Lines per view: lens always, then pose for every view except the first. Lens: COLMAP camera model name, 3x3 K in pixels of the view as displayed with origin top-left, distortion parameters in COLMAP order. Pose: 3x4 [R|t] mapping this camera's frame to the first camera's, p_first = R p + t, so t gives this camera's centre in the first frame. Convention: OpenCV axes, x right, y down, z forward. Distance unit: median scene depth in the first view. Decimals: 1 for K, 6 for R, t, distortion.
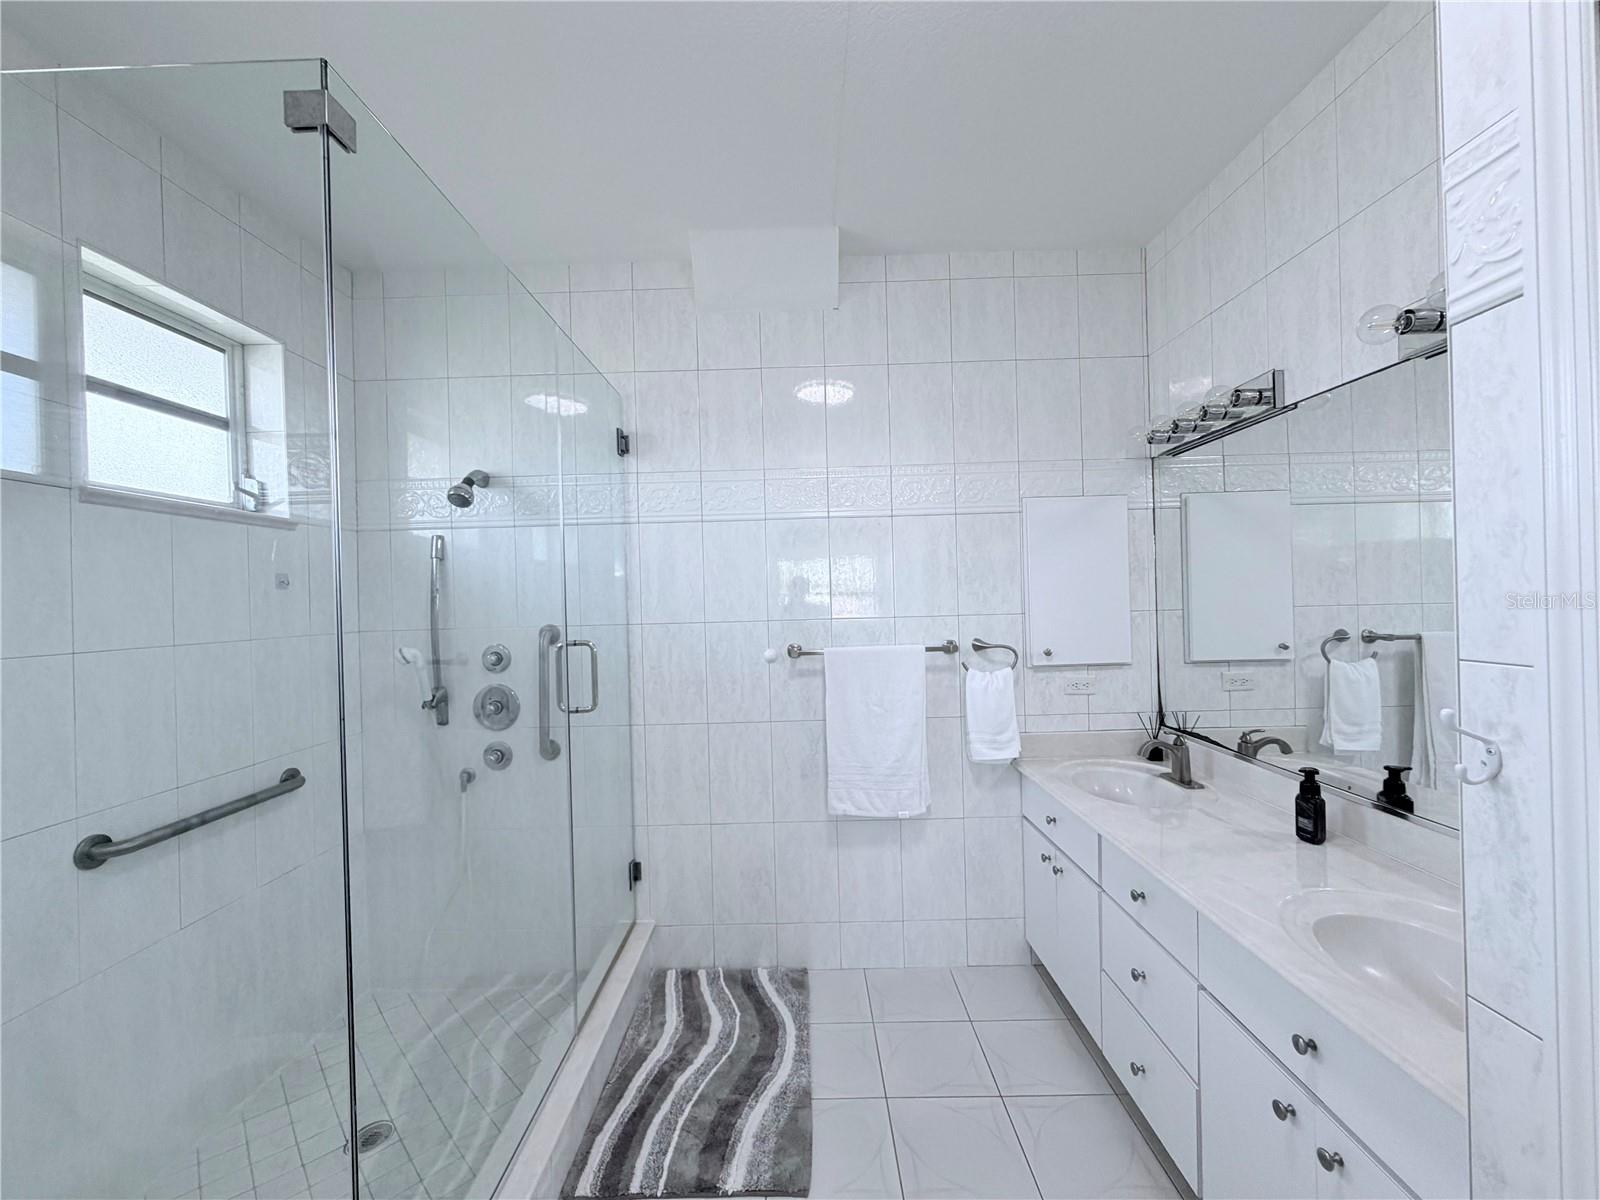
lens RADIAL K [[638.7, 0, 794.3], [0, 638.7, 601.1], [0, 0, 1]] dist [-0.001008, 0.000303]
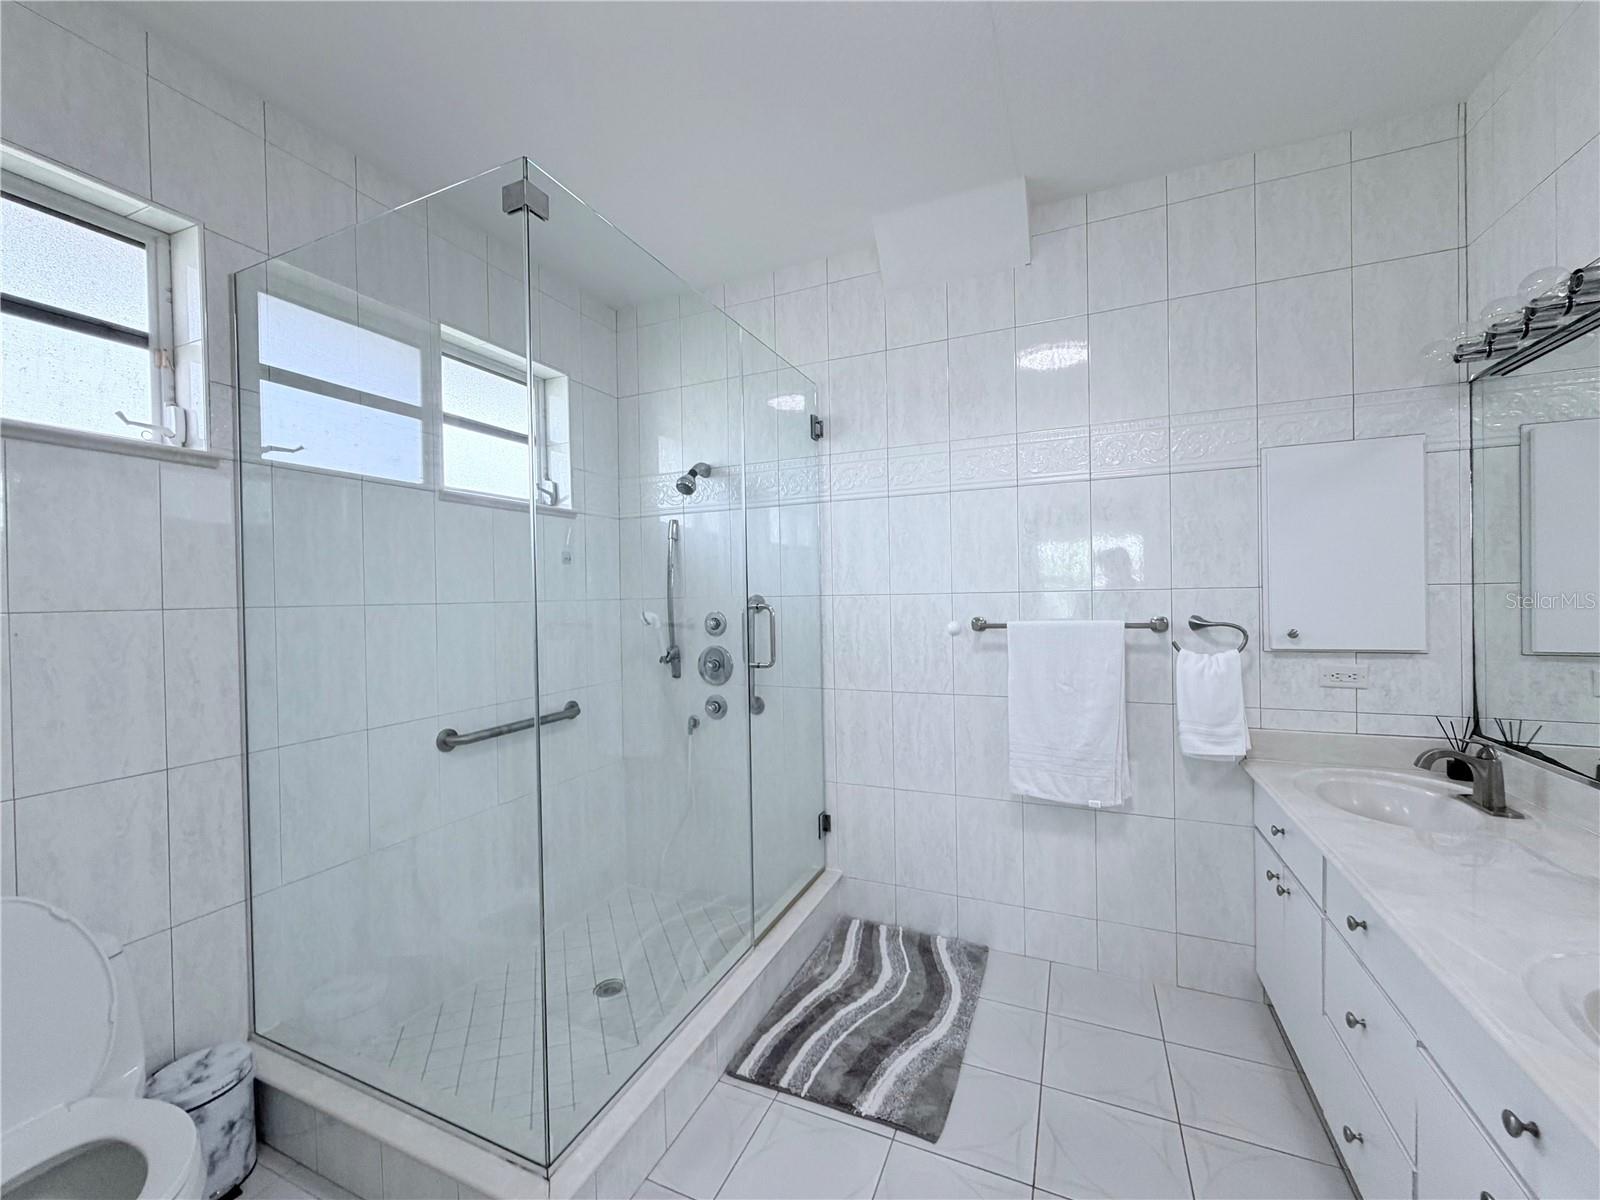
lens RADIAL K [[638.7, 0, 794.3], [0, 638.7, 601.1], [0, 0, 1]] dist [-0.001008, 0.000303]
pose [[0.917824, 0.013131, -0.396771, 0.134471], [-0.006737, 0.999824, 0.017505, 0.028465], [0.396931, -0.013393, 0.917751, -0.014028]]
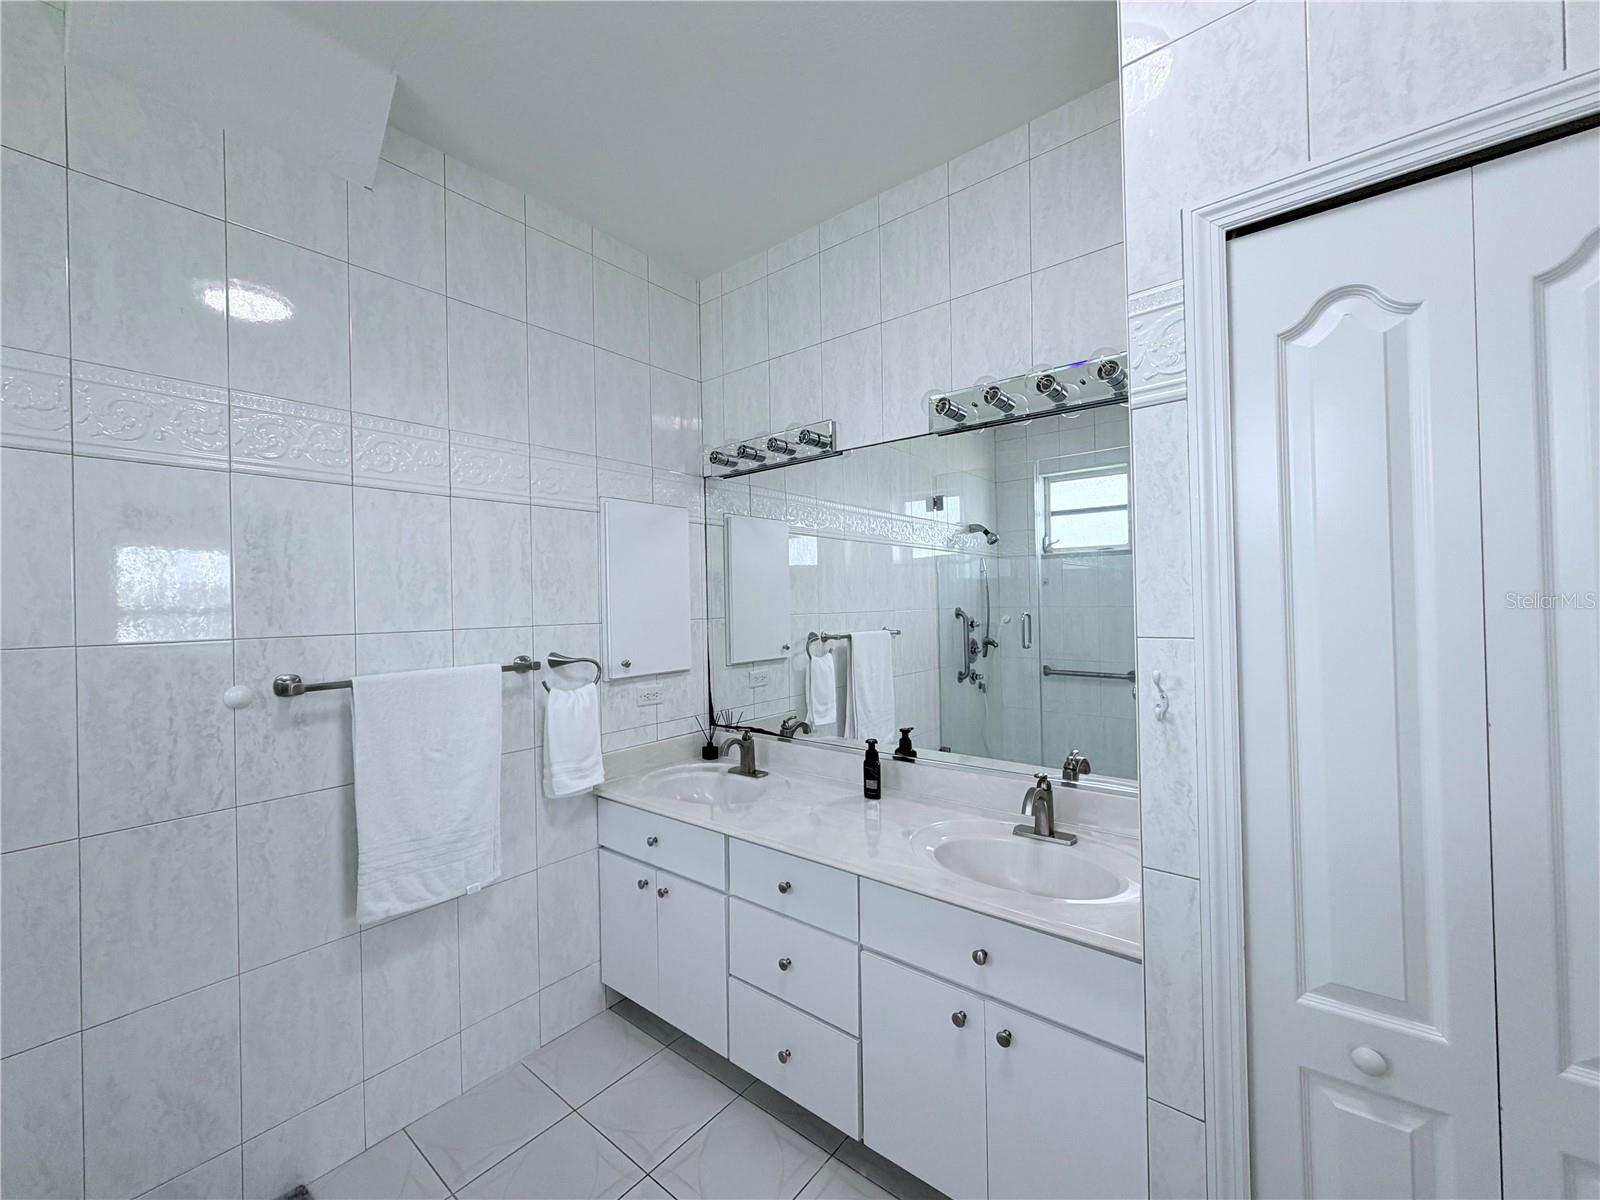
lens RADIAL K [[638.7, 0, 794.3], [0, 638.7, 601.1], [0, 0, 1]] dist [-0.001008, 0.000303]
pose [[0.627785, 0.015989, 0.778223, -0.185575], [0.005246, 0.999679, -0.024771, 0.012893], [-0.778369, 0.019633, 0.627500, 0.217659]]
